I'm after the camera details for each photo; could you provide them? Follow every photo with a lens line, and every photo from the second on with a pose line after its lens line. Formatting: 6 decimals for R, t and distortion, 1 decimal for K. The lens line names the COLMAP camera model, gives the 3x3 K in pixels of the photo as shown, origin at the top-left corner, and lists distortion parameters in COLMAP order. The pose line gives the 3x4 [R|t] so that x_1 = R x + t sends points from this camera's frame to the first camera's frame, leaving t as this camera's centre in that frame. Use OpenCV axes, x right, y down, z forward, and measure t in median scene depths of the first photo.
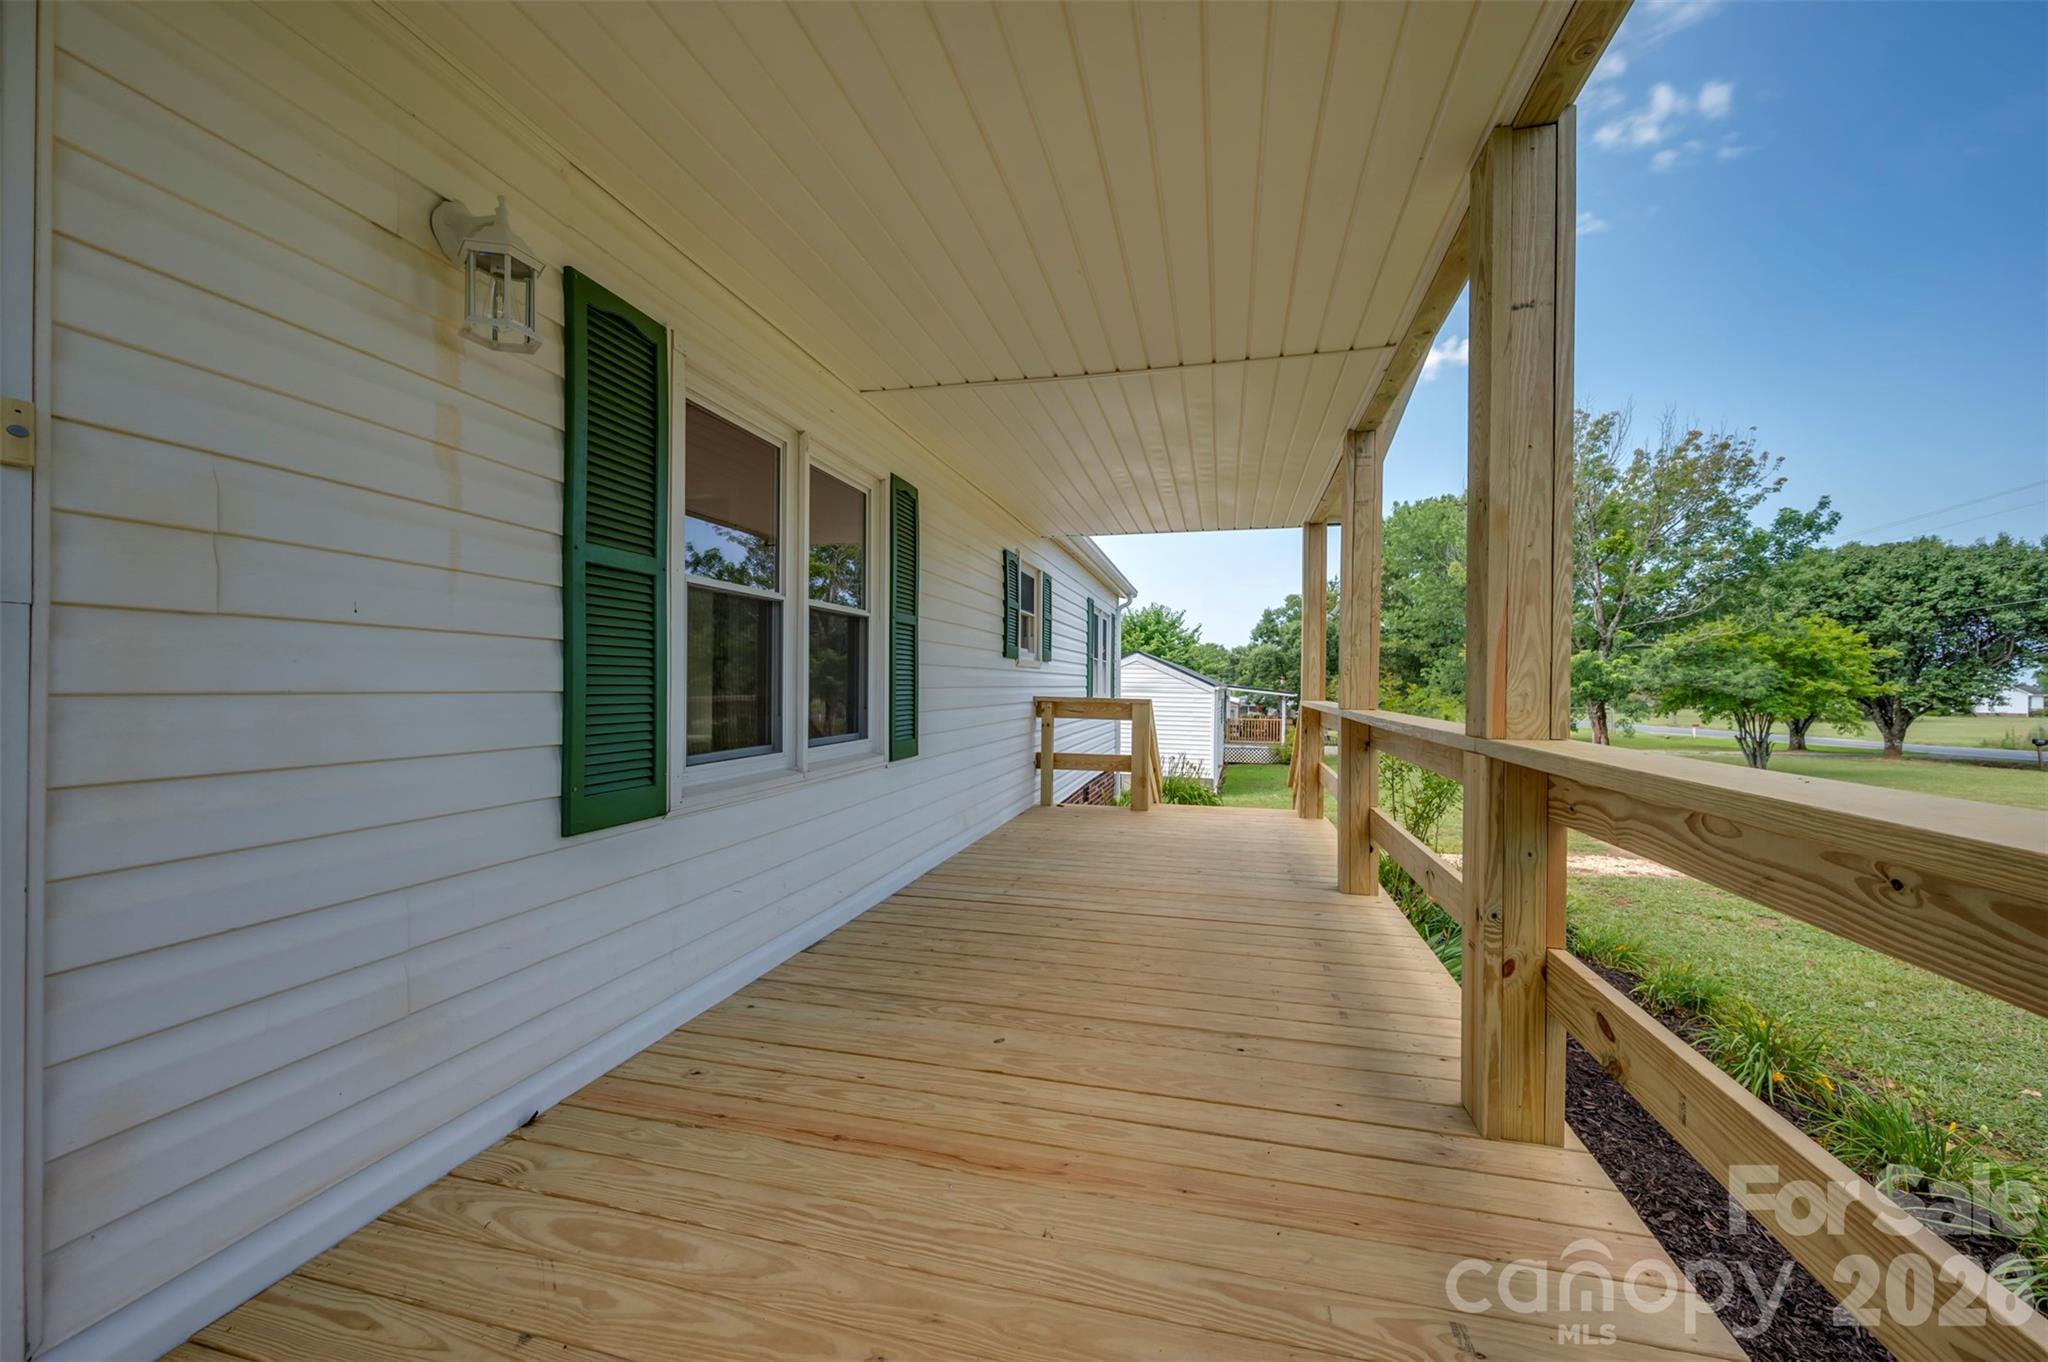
lens RADIAL K [[831.1, 0, 1030.0], [0, 831.1, 693.8], [0, 0, 1]] dist [-0.000824, -0.000131]
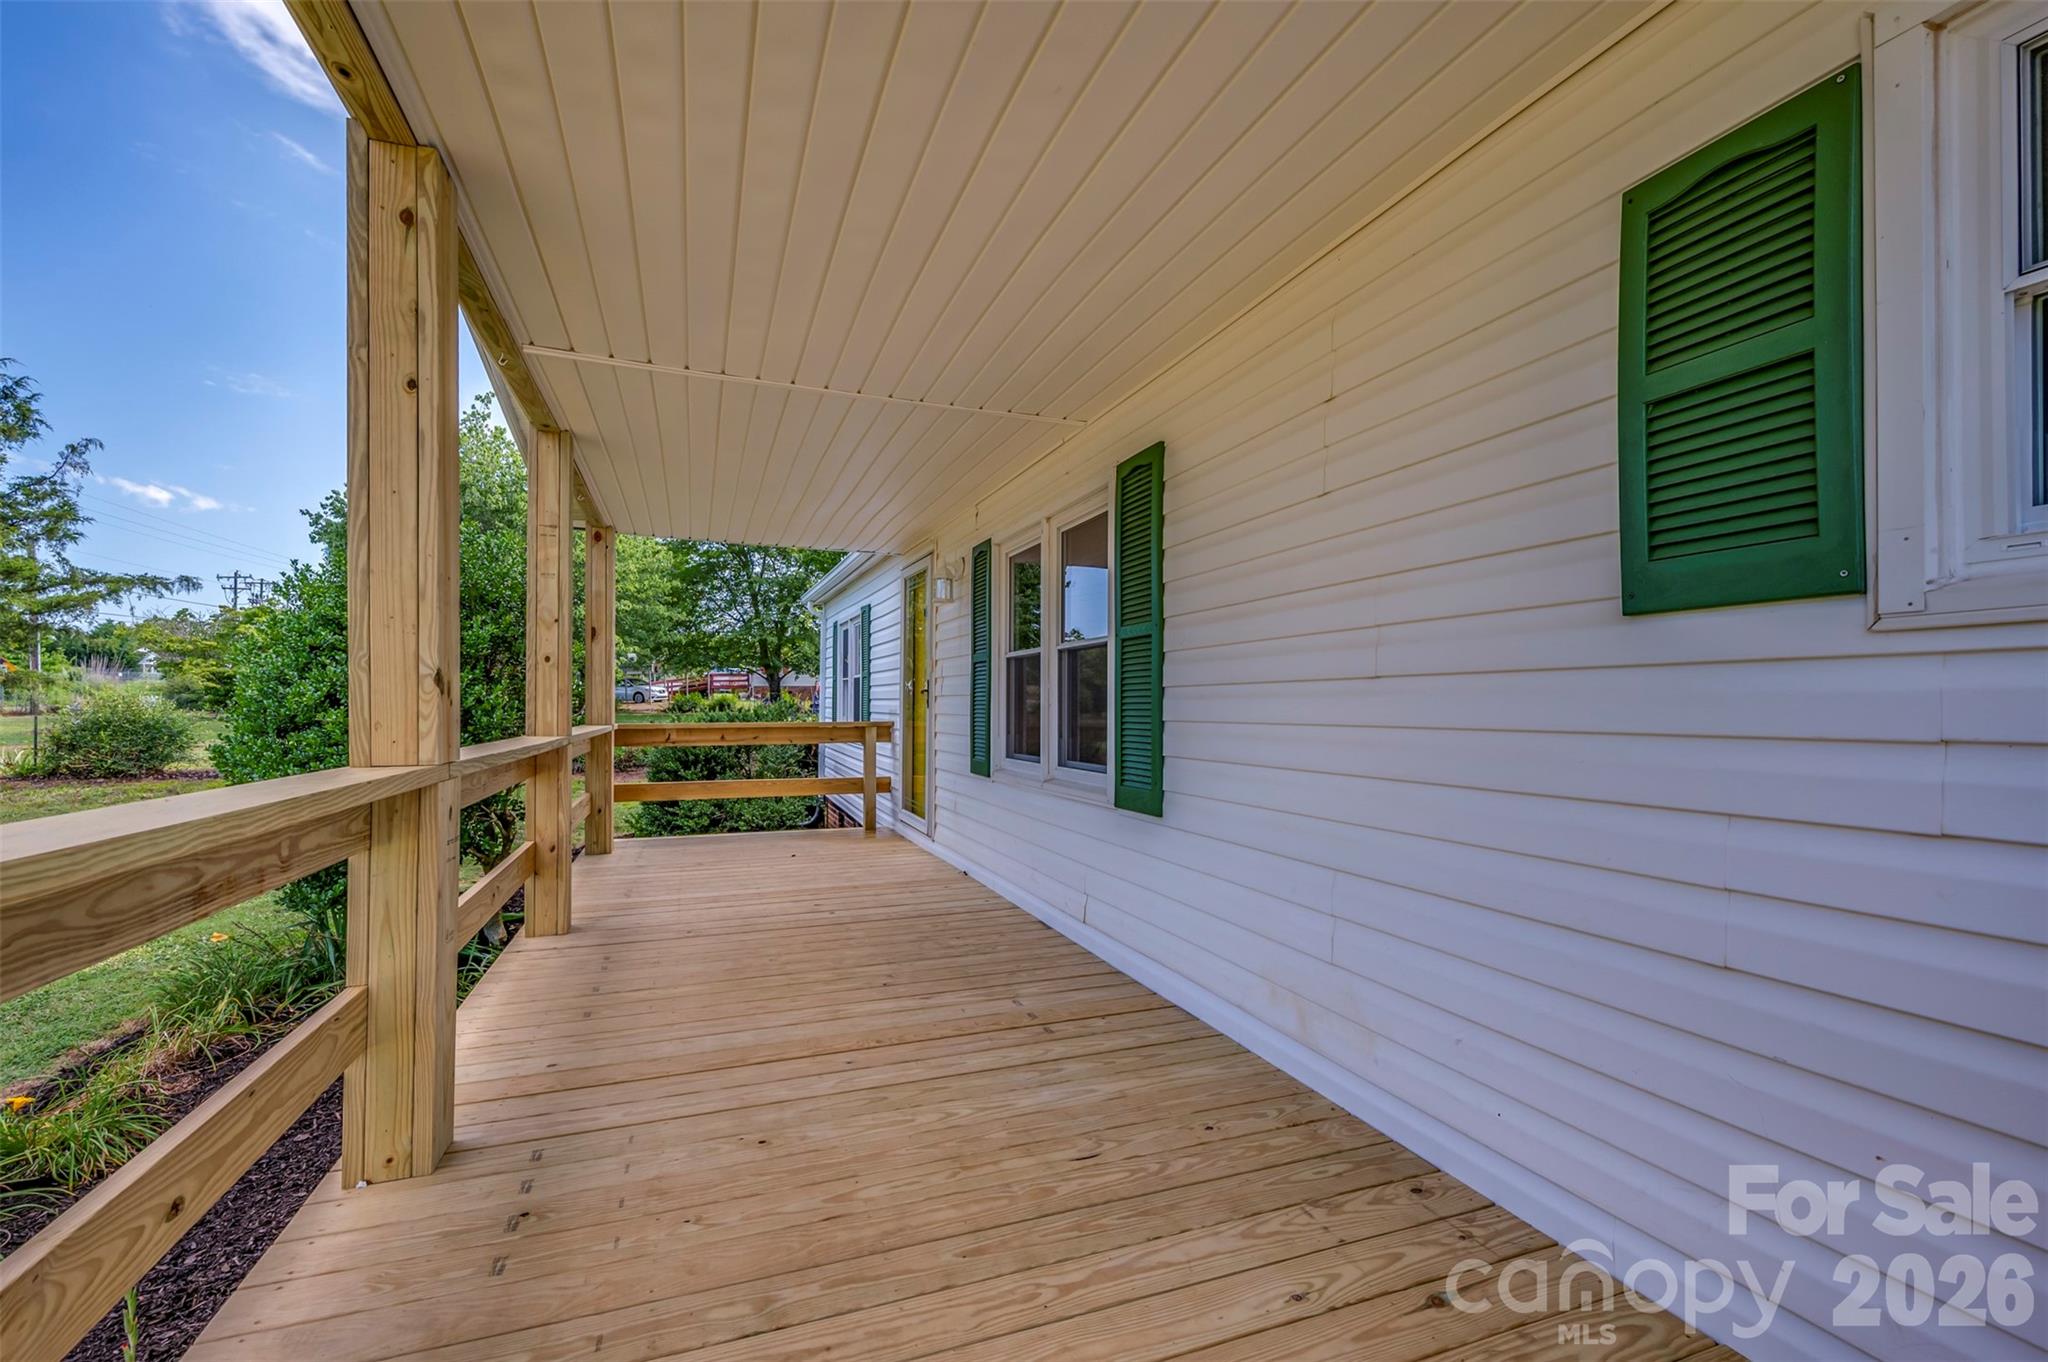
lens RADIAL K [[831.1, 0, 1030.0], [0, 831.1, 693.8], [0, 0, 1]] dist [-0.000824, -0.000131]
pose [[-0.821415, -0.024574, -0.569802, 0.456033], [-0.020380, 0.999698, -0.013735, -0.023857], [0.569967, 0.000331, -0.821668, 1.924991]]
